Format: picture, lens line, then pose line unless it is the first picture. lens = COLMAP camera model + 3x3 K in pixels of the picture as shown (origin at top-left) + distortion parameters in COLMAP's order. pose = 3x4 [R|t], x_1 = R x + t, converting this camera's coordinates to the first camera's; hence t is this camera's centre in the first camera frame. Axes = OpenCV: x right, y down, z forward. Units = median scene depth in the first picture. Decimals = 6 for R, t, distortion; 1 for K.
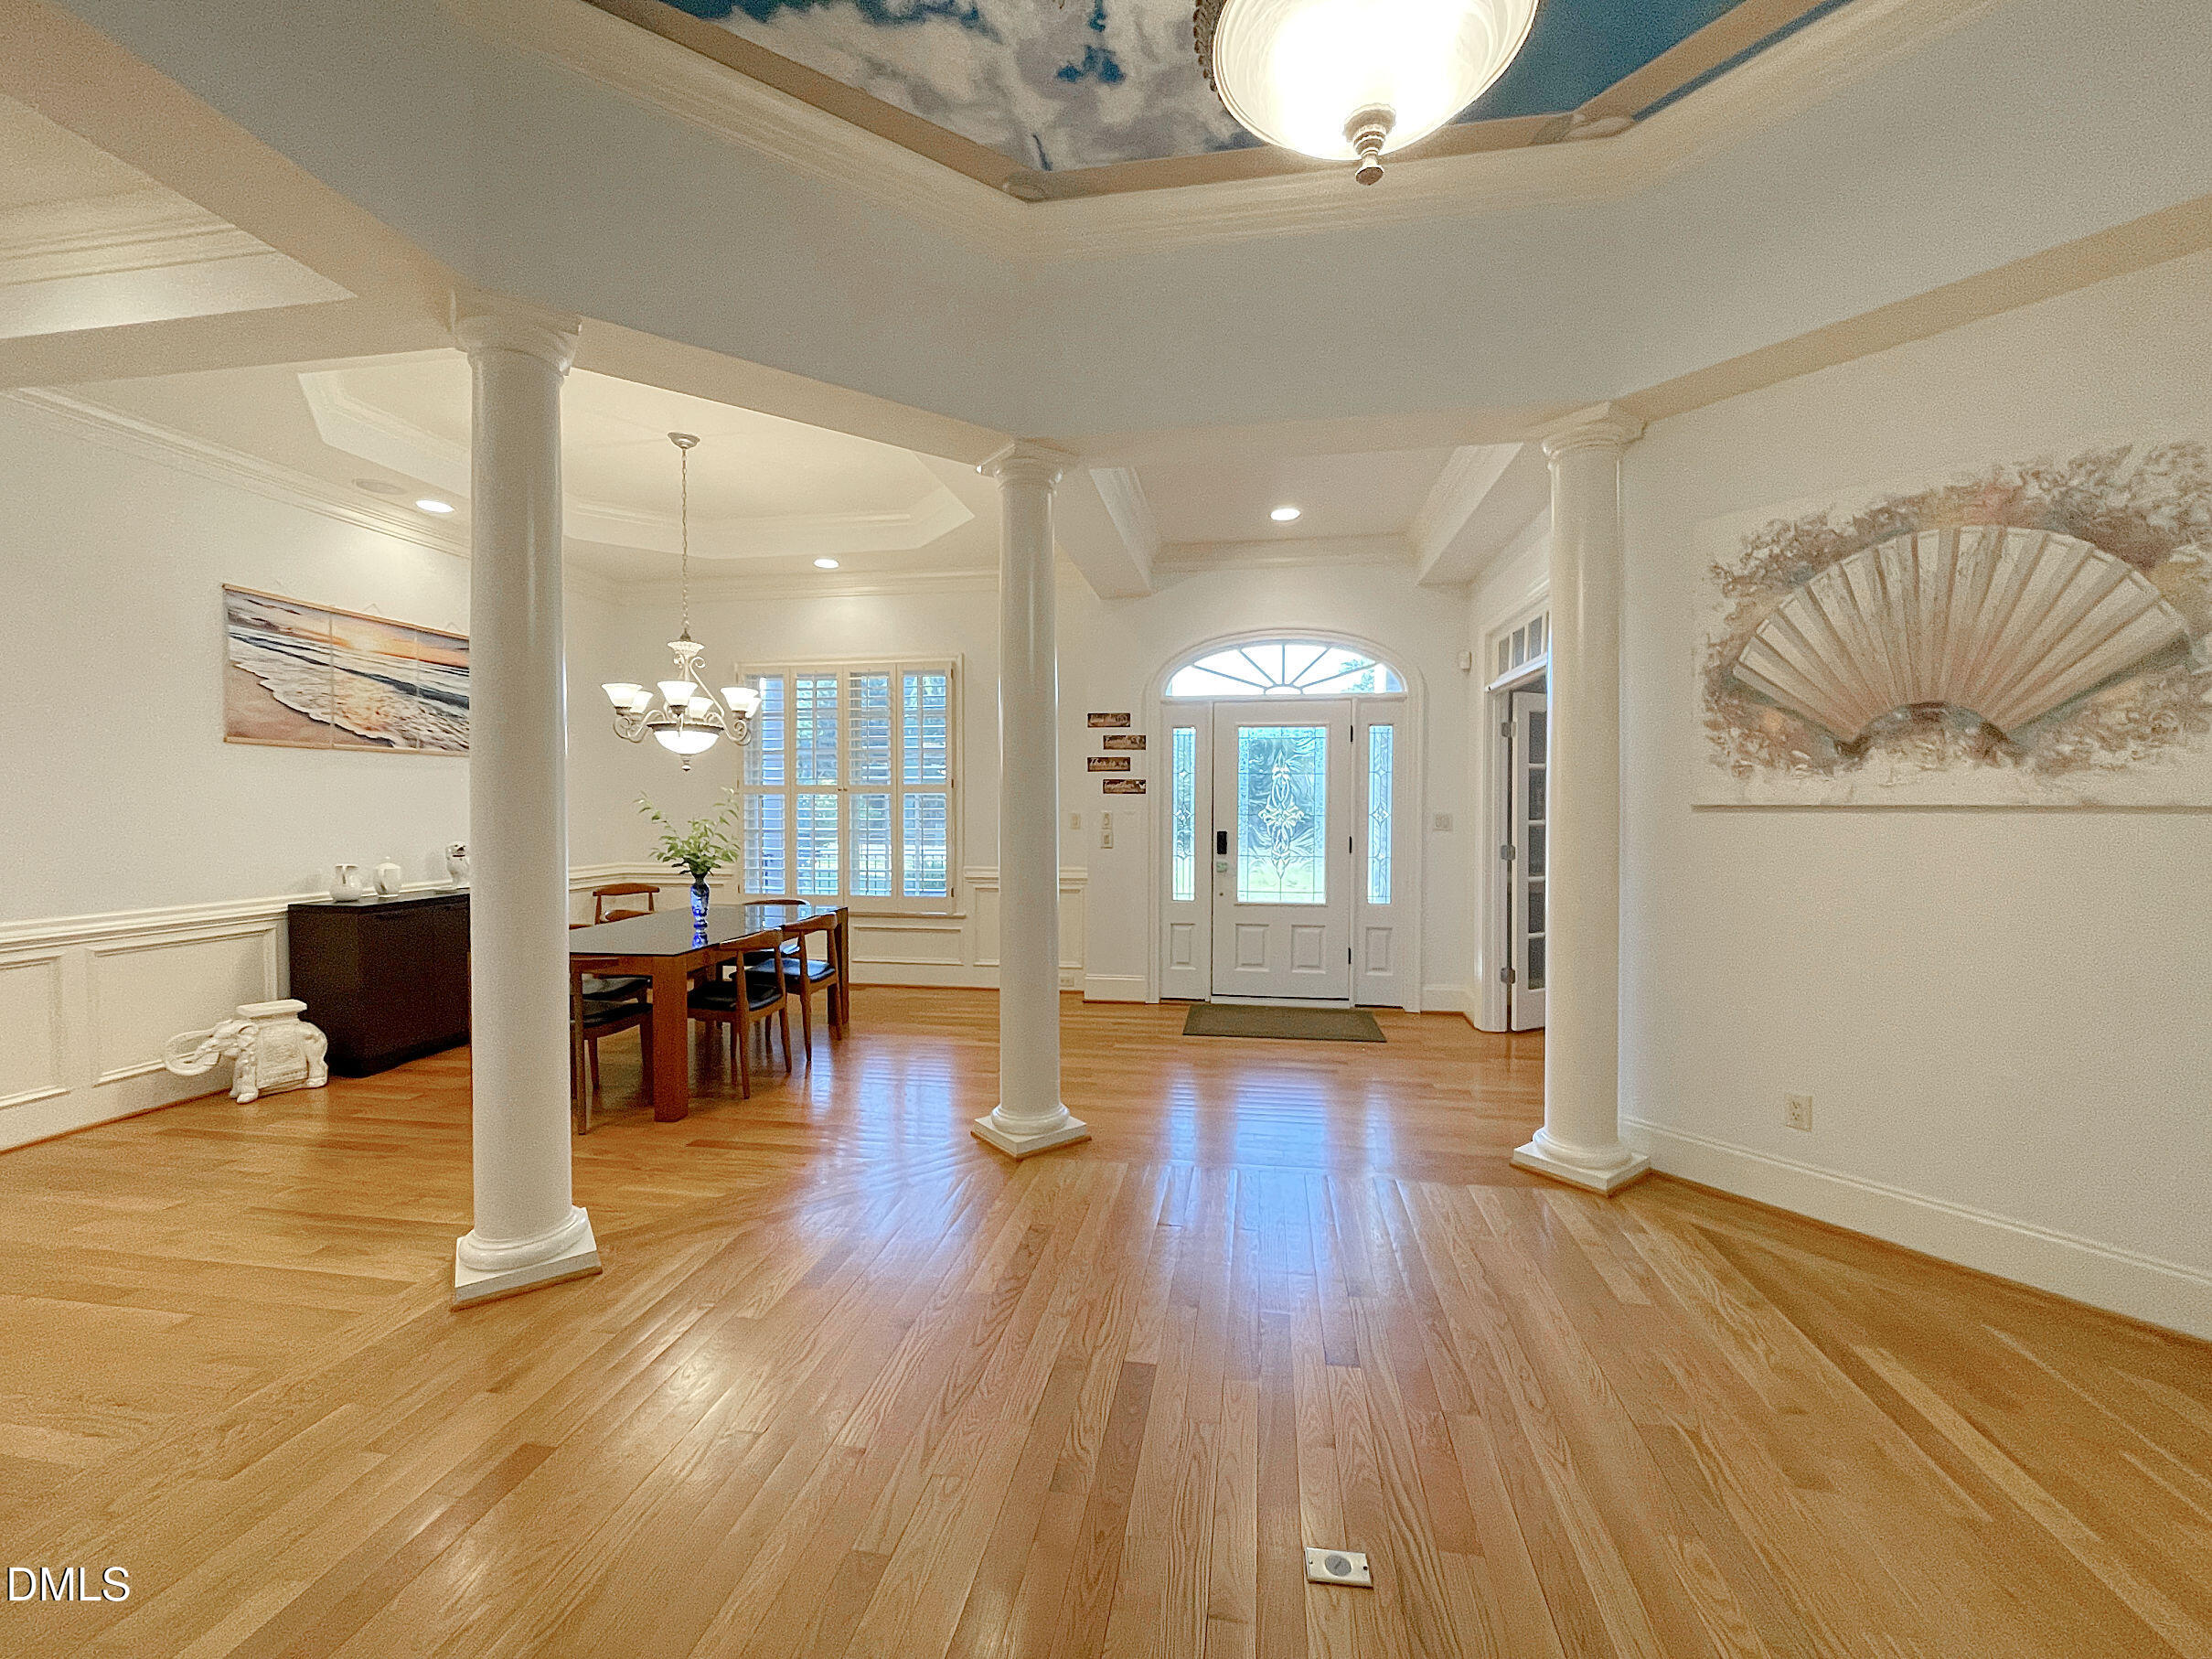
lens RADIAL K [[880.4, 0, 1100.1], [0, 880.4, 827.8], [0, 0, 1]] dist [0.000739, -0.000009]
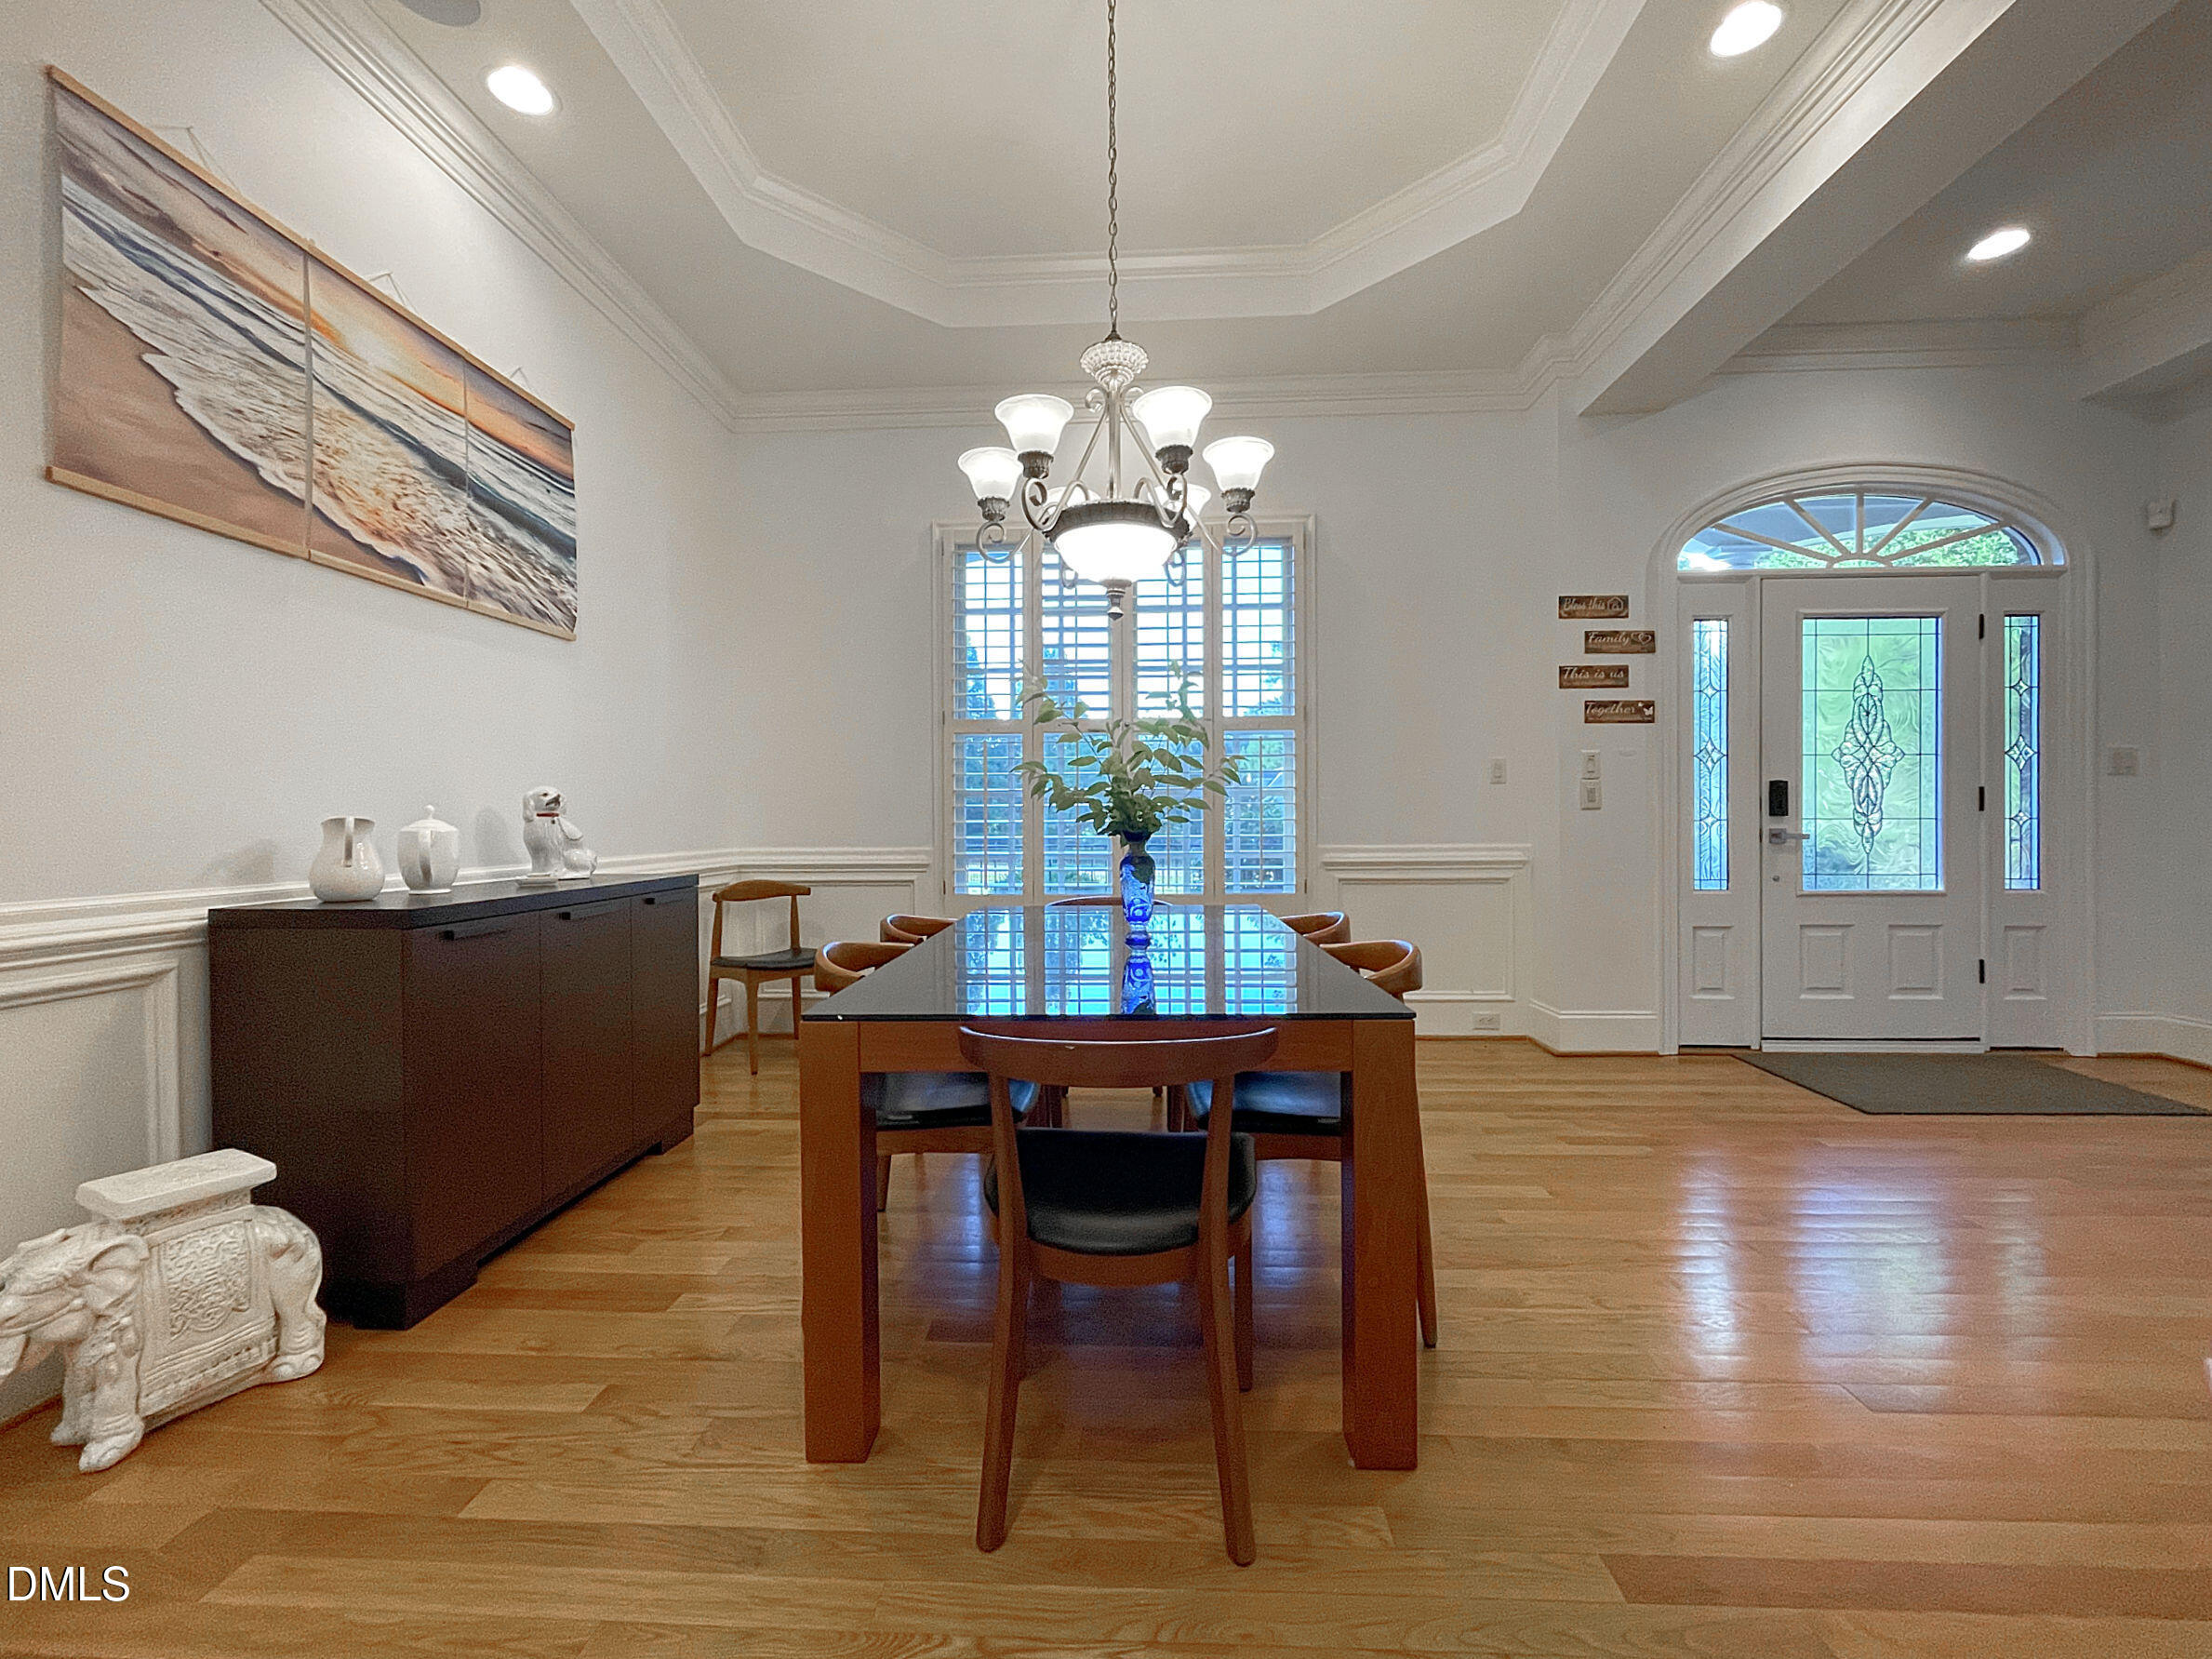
lens RADIAL K [[900.3, 0, 1106.0], [0, 900.3, 826.9], [0, 0, 1]] dist [-0.001149, 0.000385]
pose [[0.993889, -0.006447, 0.110192, -0.511916], [0.008417, 0.999813, -0.017425, 0.054703], [-0.110059, 0.018246, 0.993758, 0.497723]]
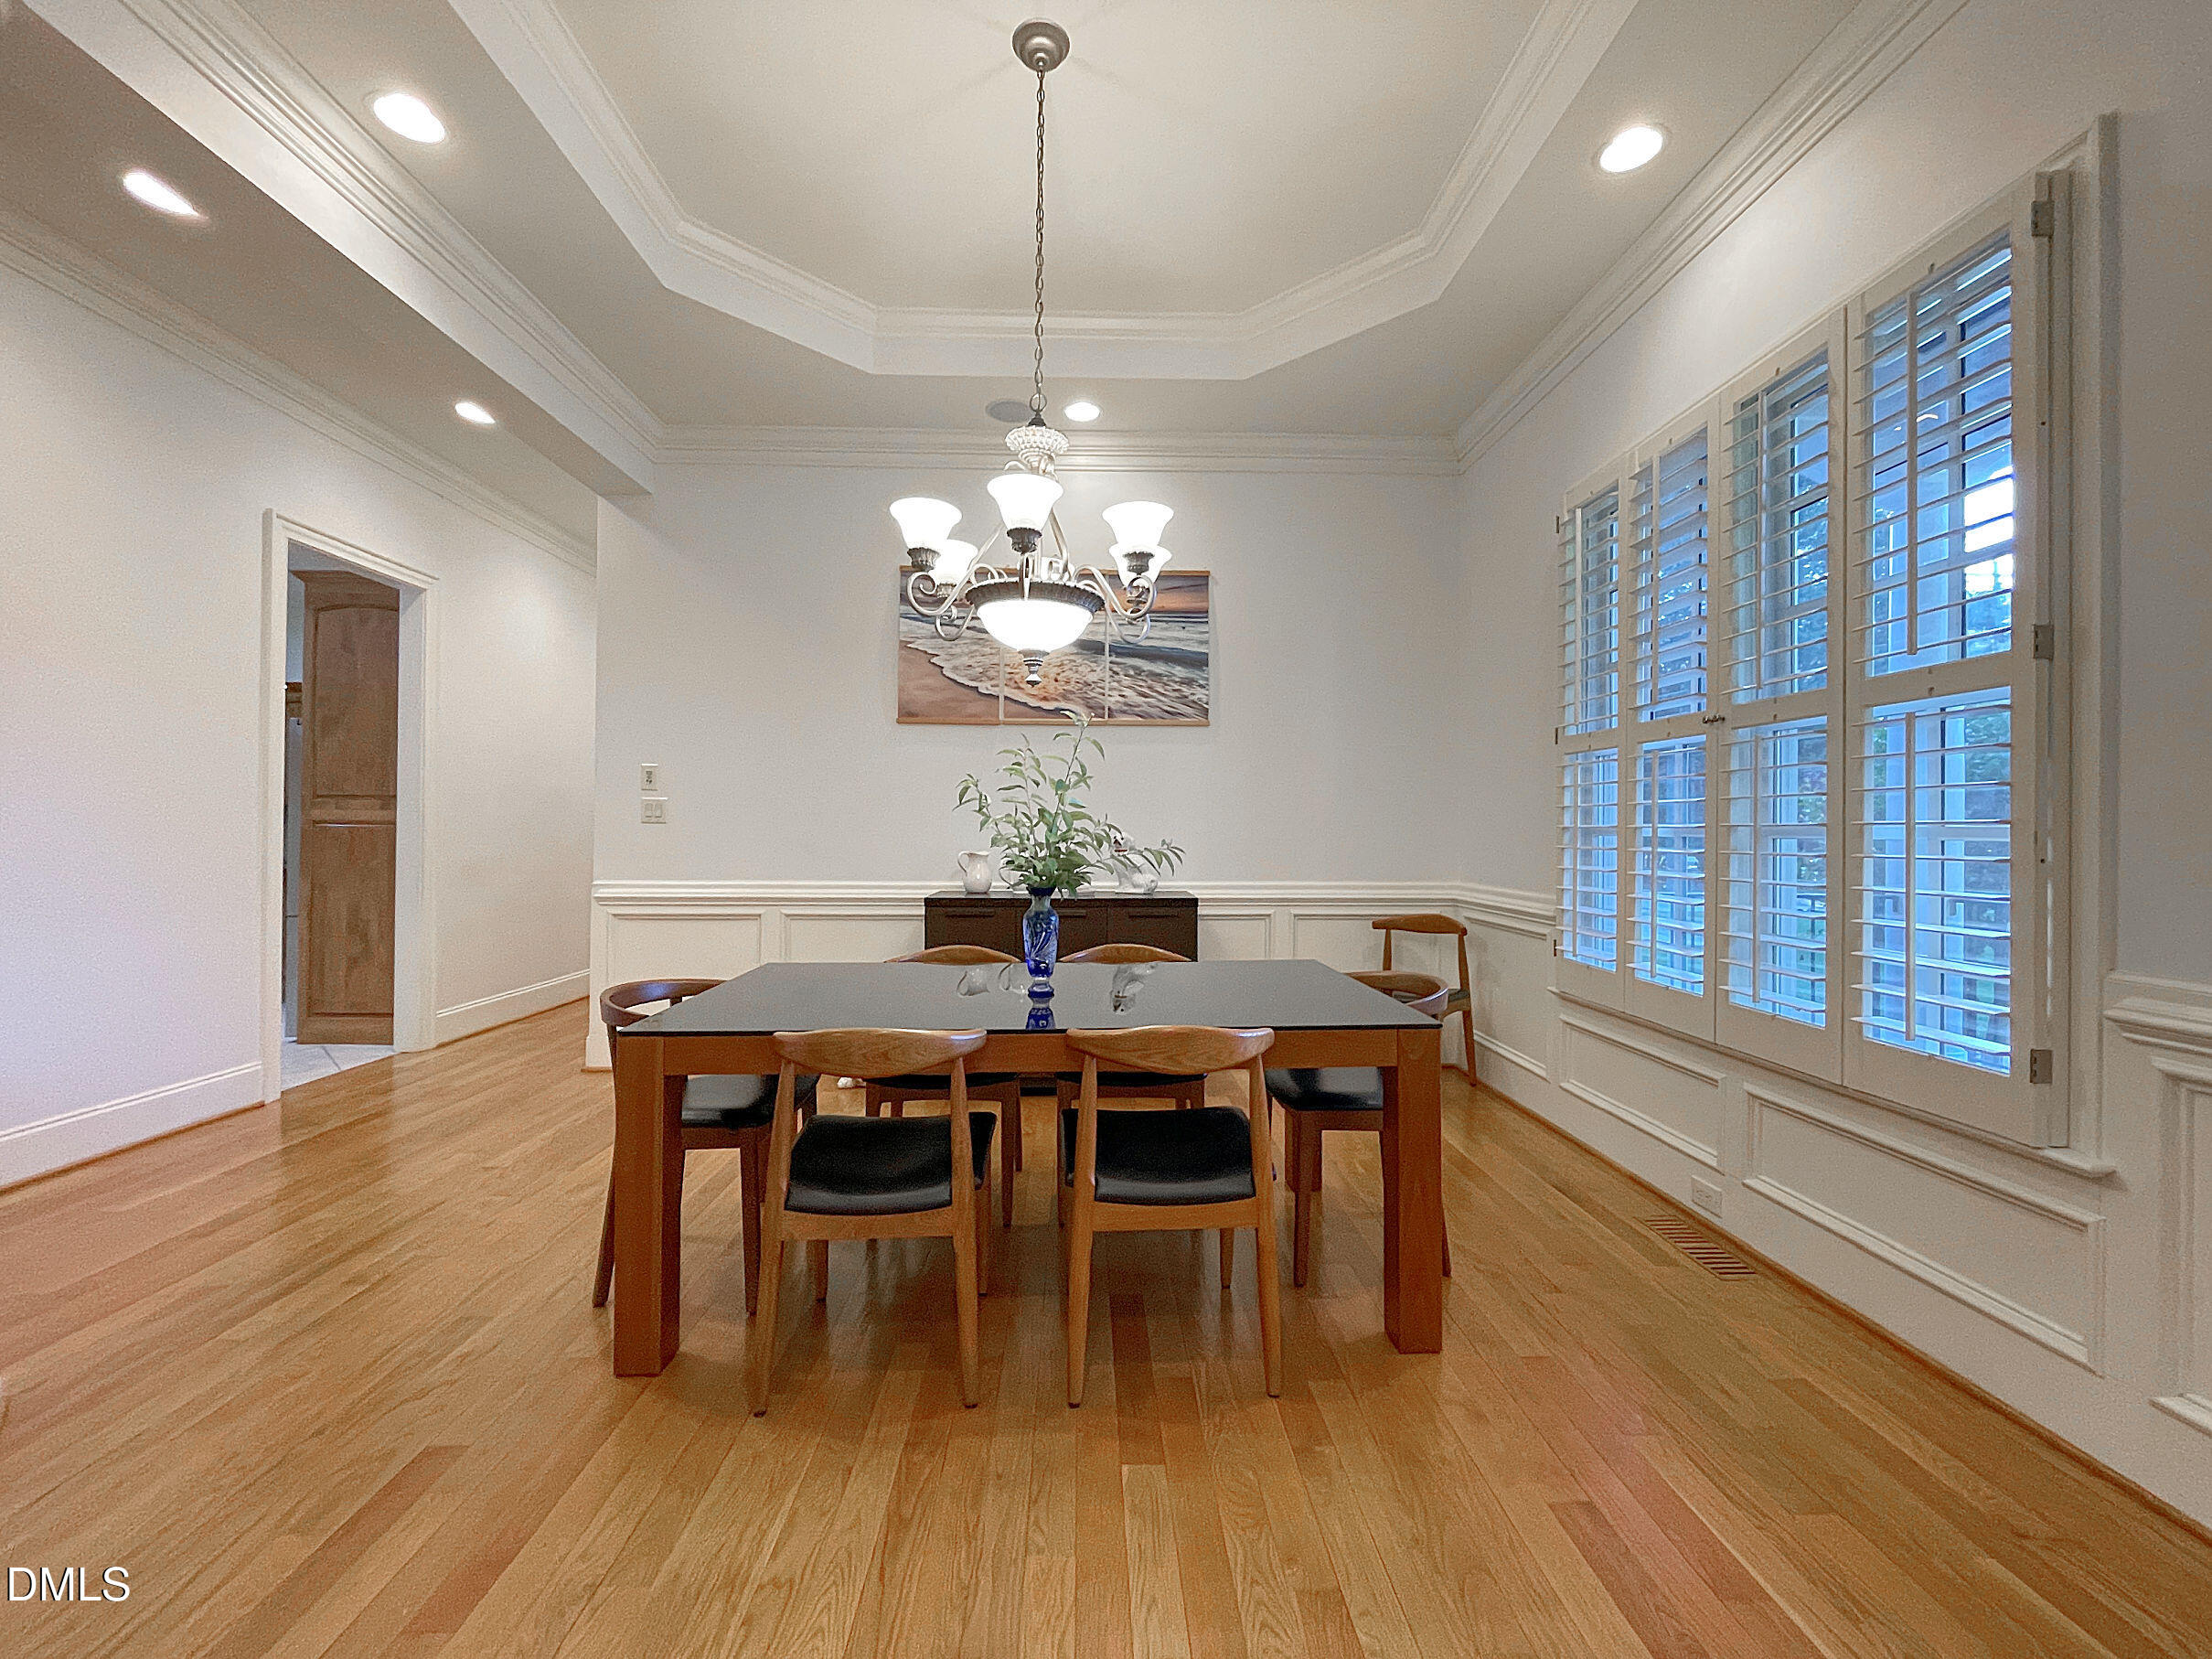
lens RADIAL K [[900.3, 0, 1106.0], [0, 900.3, 826.9], [0, 0, 1]] dist [-0.001149, 0.000385]
pose [[0.191522, -0.003127, -0.981483, 0.051829], [-0.032050, 0.999442, -0.009439, 0.020002], [0.980965, 0.033264, 0.191315, 0.912699]]
